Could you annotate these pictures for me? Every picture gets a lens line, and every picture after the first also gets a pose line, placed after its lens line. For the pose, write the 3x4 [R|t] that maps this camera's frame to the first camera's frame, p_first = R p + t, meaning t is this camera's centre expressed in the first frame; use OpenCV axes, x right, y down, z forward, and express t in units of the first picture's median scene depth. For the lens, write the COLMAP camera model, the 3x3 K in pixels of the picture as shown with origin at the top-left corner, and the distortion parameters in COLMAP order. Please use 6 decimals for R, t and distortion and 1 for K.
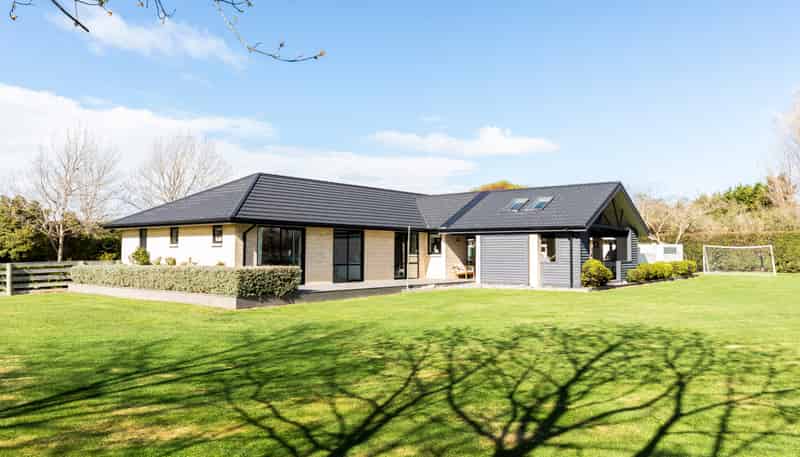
lens RADIAL K [[697.6, 0, 404.3], [0, 697.6, 229.5], [0, 0, 1]] dist [-0.007246, 0.010991]
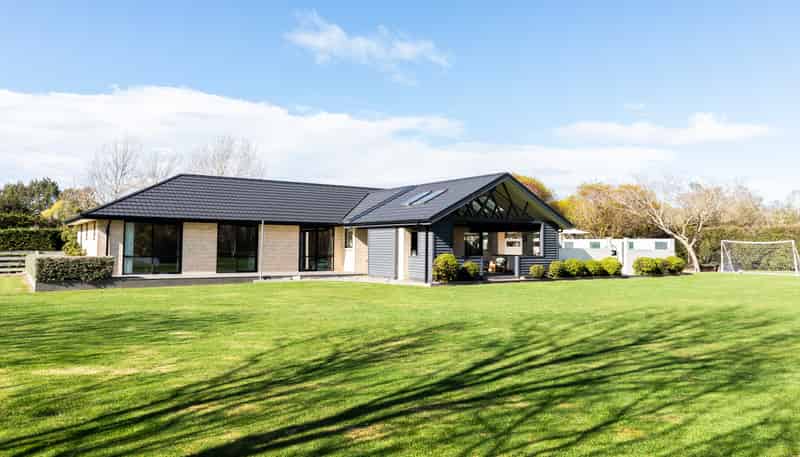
lens RADIAL K [[700.5, 0, 394.2], [0, 700.5, 234.2], [0, 0, 1]] dist [-0.058412, -0.002617]
pose [[0.951854, -0.000477, -0.306552, 0.467269], [0.004535, 0.999911, 0.012524, 0.003350], [0.306519, -0.013311, 0.951772, 0.045720]]
